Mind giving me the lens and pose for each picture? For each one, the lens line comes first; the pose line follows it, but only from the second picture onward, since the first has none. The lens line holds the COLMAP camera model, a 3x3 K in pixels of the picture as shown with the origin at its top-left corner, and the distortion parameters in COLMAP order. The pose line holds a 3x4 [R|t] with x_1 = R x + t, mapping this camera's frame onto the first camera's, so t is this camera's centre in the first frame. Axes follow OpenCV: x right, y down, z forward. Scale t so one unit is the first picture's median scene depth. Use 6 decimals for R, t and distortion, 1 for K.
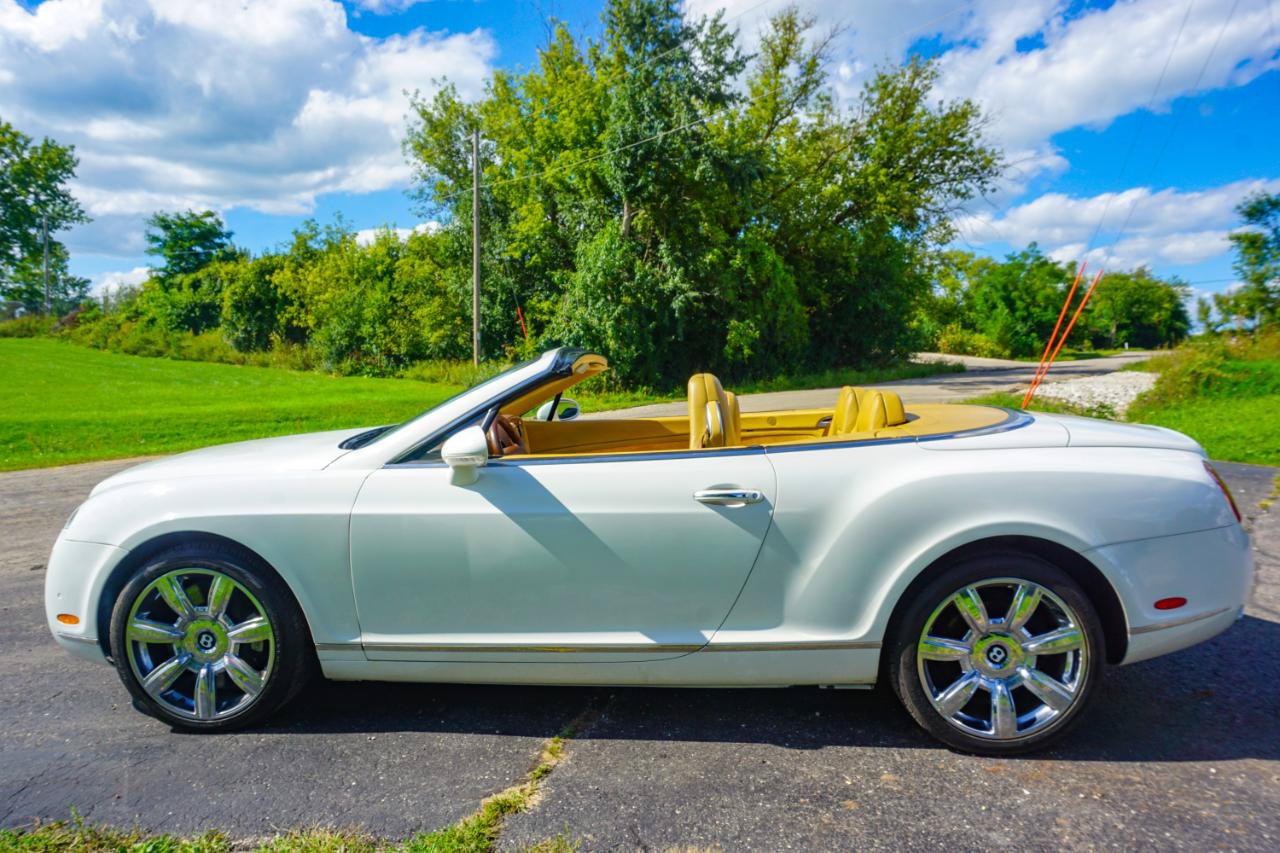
lens RADIAL K [[849.3, 0, 633.4], [0, 849.3, 422.4], [0, 0, 1]] dist [-0.053999, 0.030250]
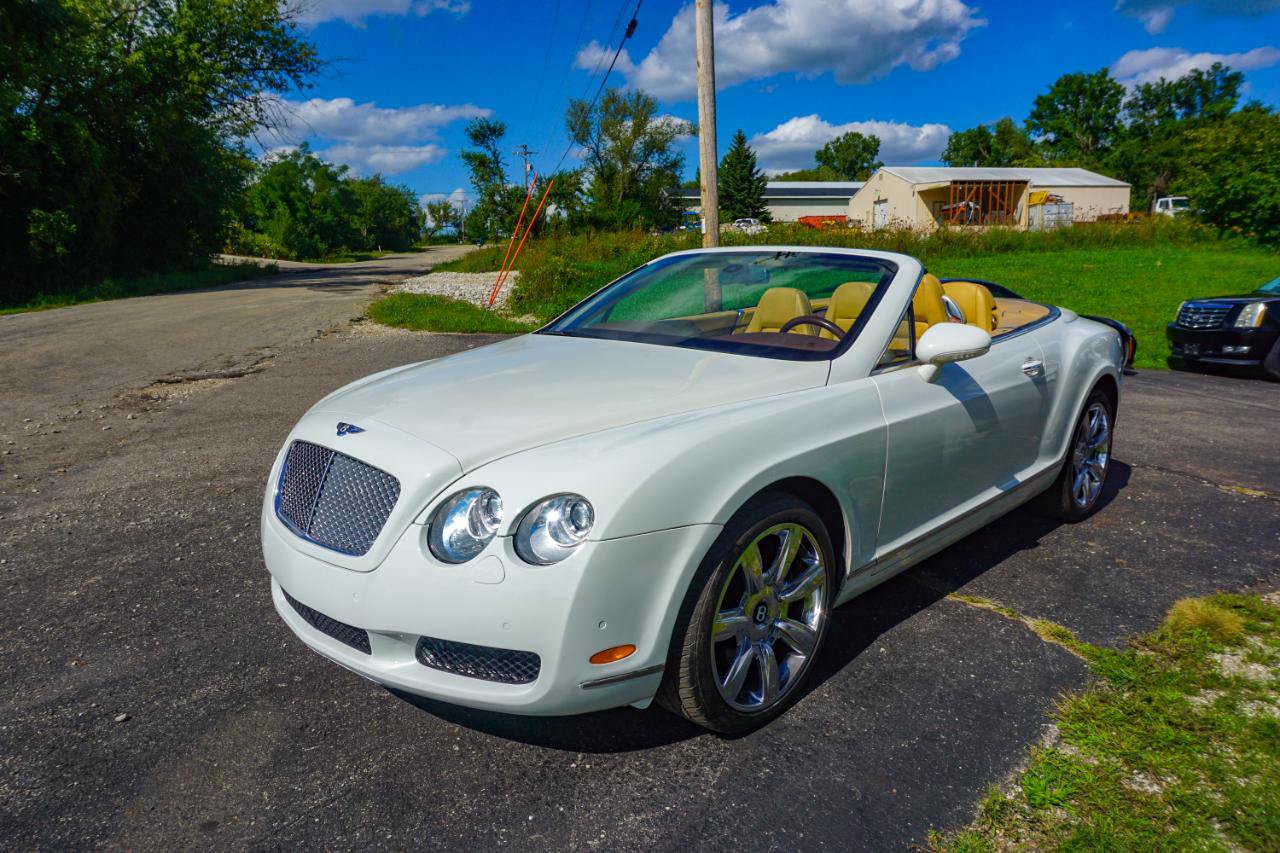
lens RADIAL K [[847.6, 0, 632.7], [0, 847.6, 421.4], [0, 0, 1]] dist [-0.050396, 0.030164]
pose [[0.647708, -0.134293, 0.749960, -0.111266], [0.047852, 0.989570, 0.135871, -0.003280], [-0.760385, -0.052118, 0.647378, 0.055580]]
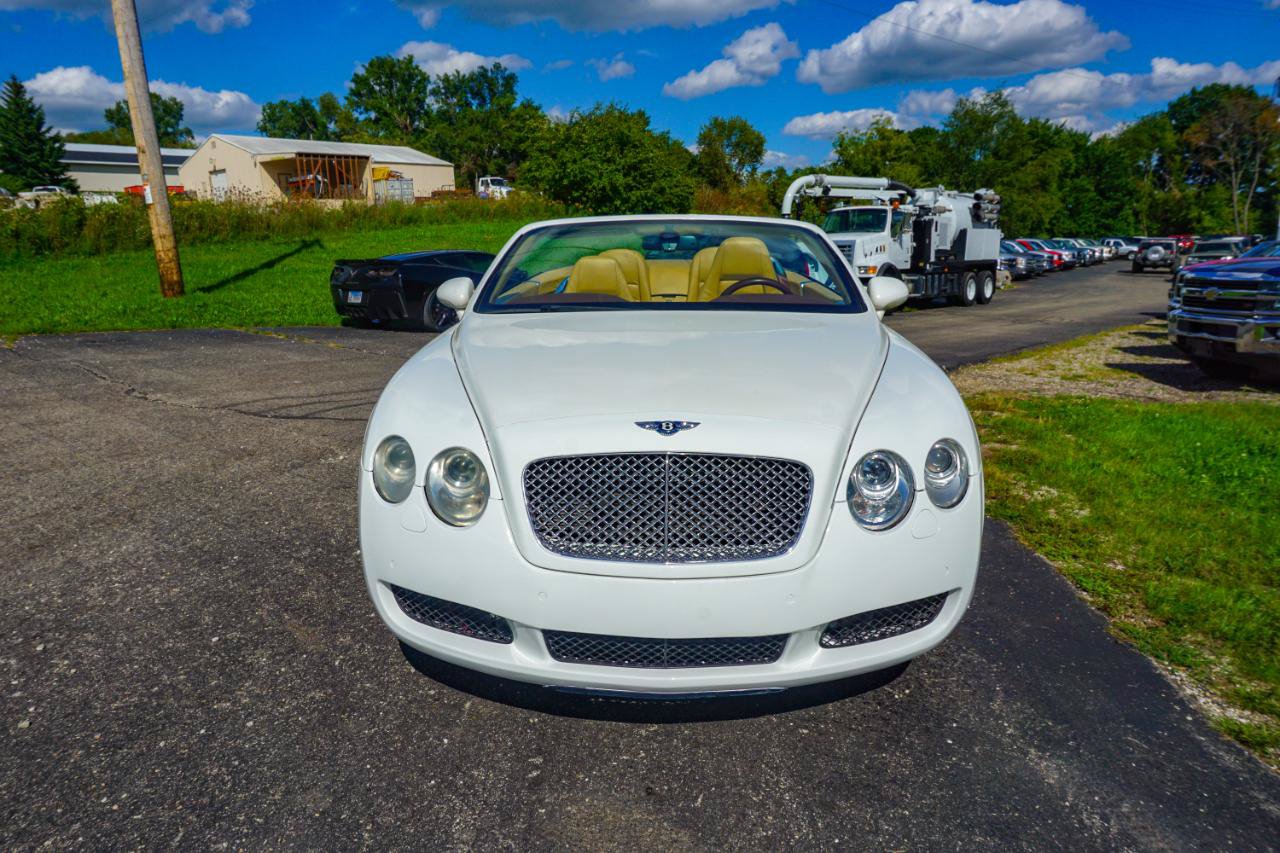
lens RADIAL K [[847.6, 0, 632.7], [0, 847.6, 421.4], [0, 0, 1]] dist [-0.050396, 0.030164]
pose [[-0.054594, -0.207926, 0.976620, -0.134178], [0.070662, 0.974822, 0.211493, -0.007765], [-0.996005, 0.080556, -0.038527, 0.130283]]
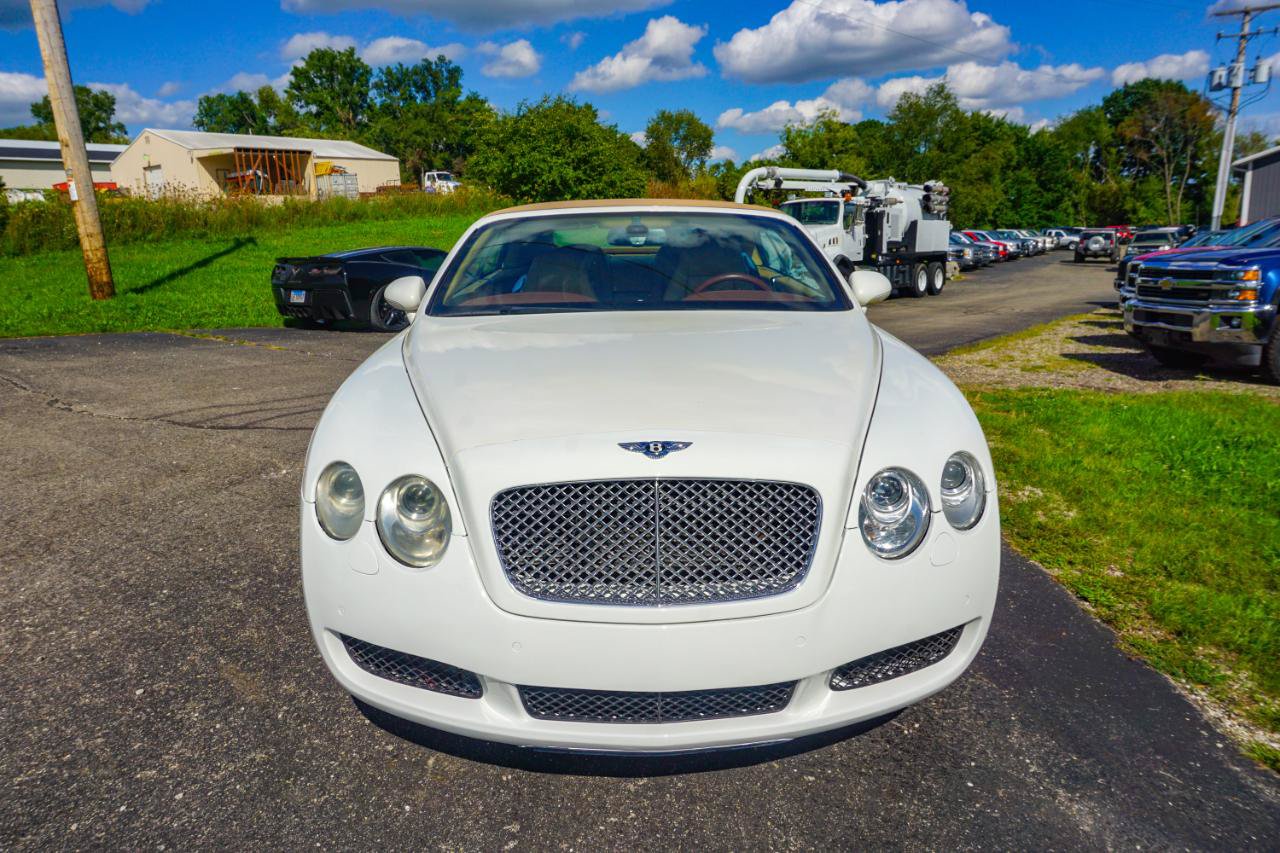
lens RADIAL K [[847.4, 0, 635.5], [0, 847.4, 423.1], [0, 0, 1]] dist [-0.055285, 0.030883]
pose [[-0.116145, -0.214656, 0.969759, -0.125307], [0.078041, 0.971376, 0.224361, -0.007867], [-0.990162, 0.101739, -0.096068, 0.131807]]
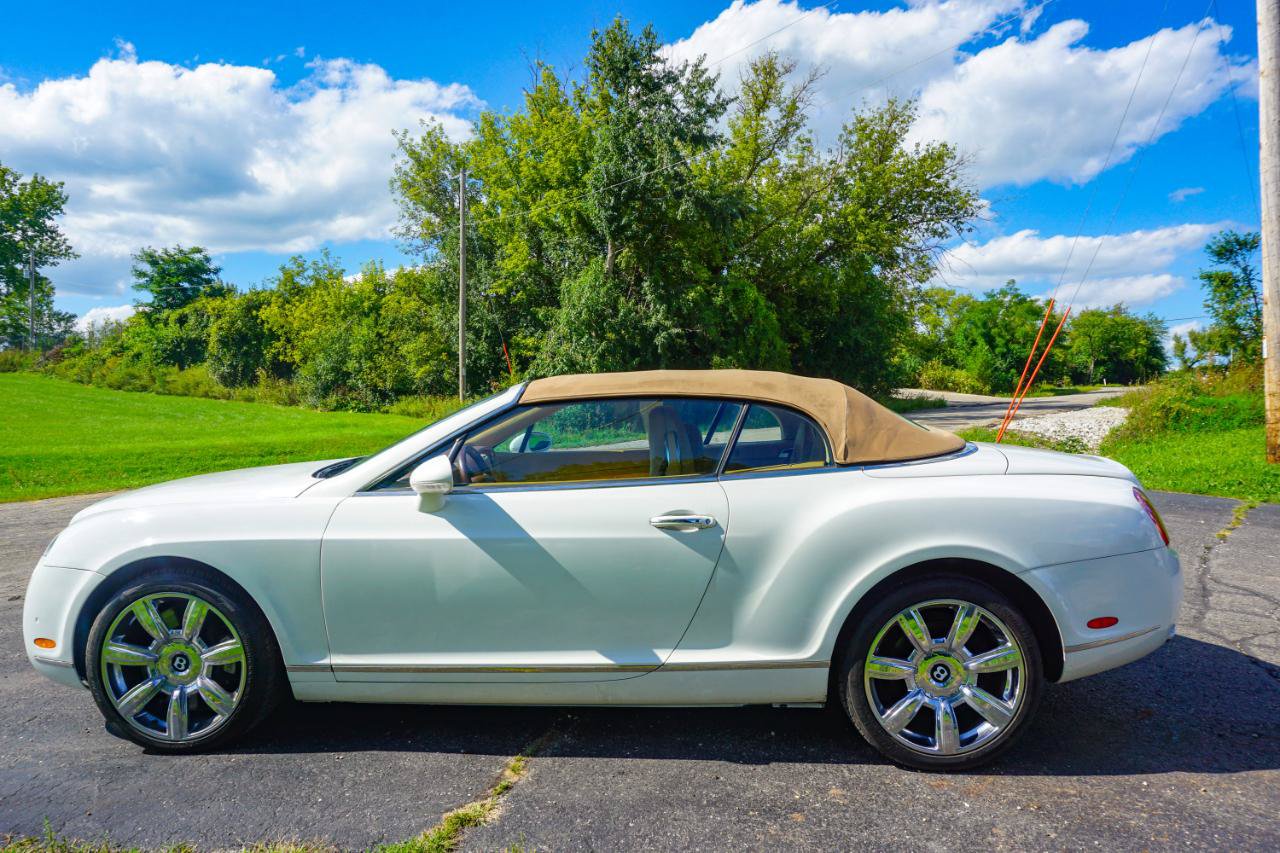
lens RADIAL K [[847.4, 0, 635.5], [0, 847.4, 423.1], [0, 0, 1]] dist [-0.055285, 0.030883]
pose [[0.999842, 0.000221, 0.017751, 0.003133], [0.000512, 0.999148, -0.041264, 0.000718], [-0.017745, 0.041267, 0.998991, -0.004634]]
